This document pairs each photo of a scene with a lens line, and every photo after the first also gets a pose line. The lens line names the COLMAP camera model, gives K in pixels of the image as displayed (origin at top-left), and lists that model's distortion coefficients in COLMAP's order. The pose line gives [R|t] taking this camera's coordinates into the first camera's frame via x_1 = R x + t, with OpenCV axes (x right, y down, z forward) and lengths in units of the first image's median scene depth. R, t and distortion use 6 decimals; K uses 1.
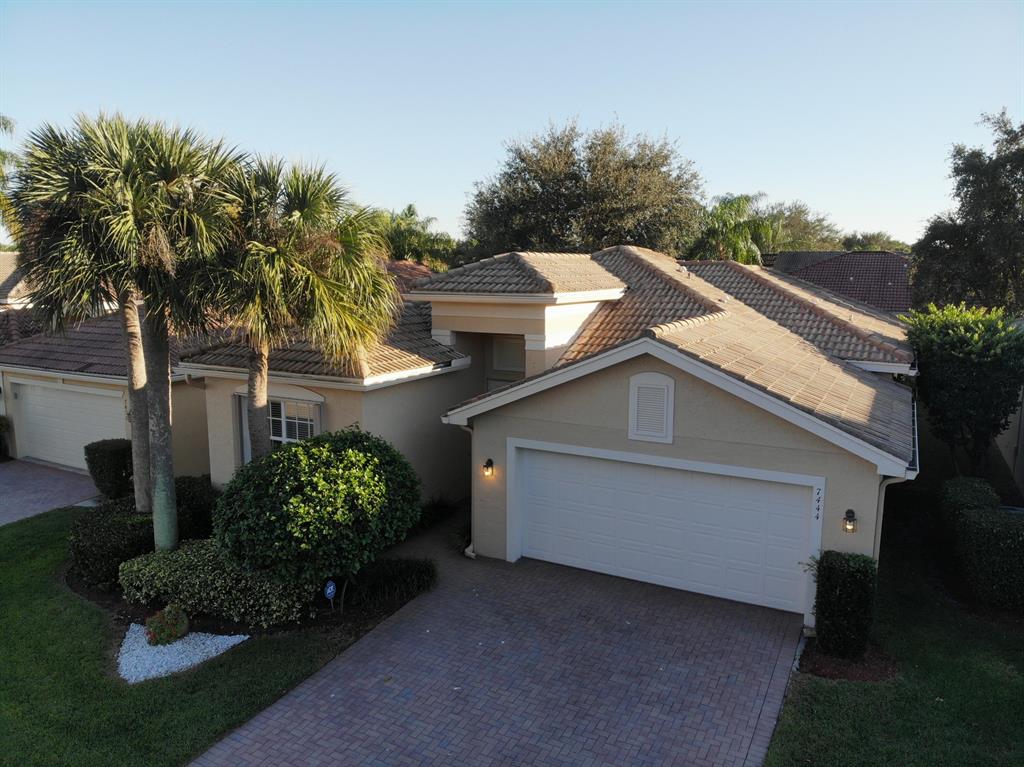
lens RADIAL K [[792.0, 0, 515.3], [0, 792.0, 370.3], [0, 0, 1]] dist [0.217145, -0.542271]
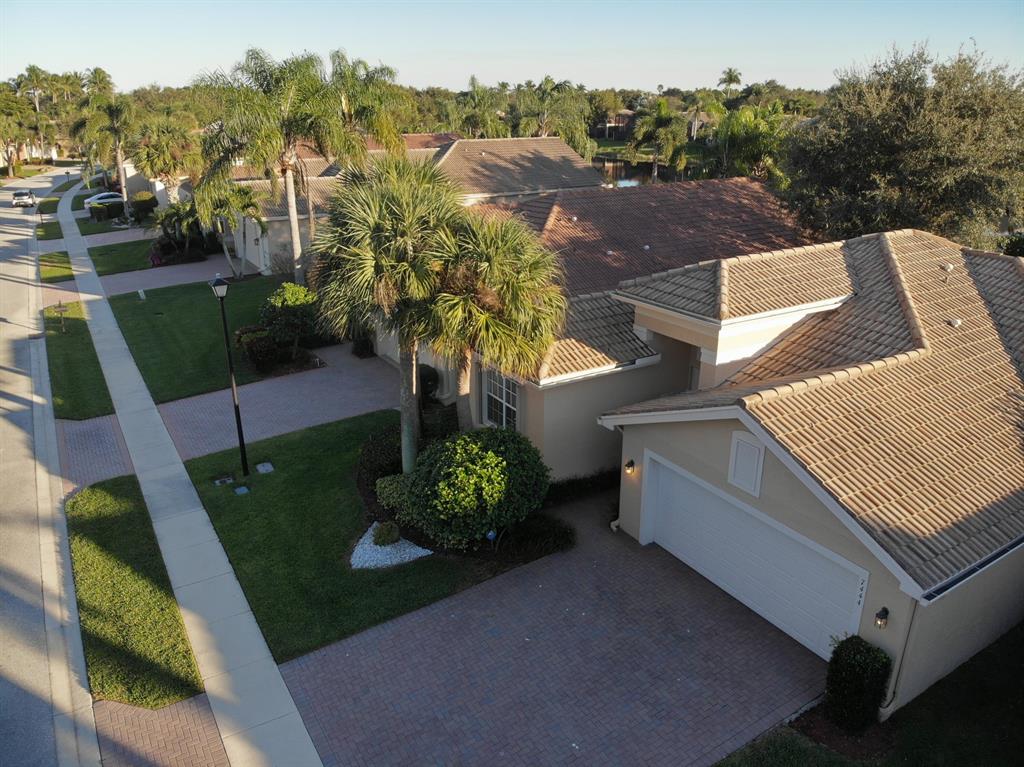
lens RADIAL K [[763.1, 0, 461.2], [0, 763.1, 384.1], [0, 0, 1]] dist [0.108801, -0.219512]
pose [[0.839592, 0.165106, -0.517519, 0.369074], [-0.054582, 0.973510, 0.222033, -0.270653], [0.540469, -0.158170, 0.826363, -0.083287]]
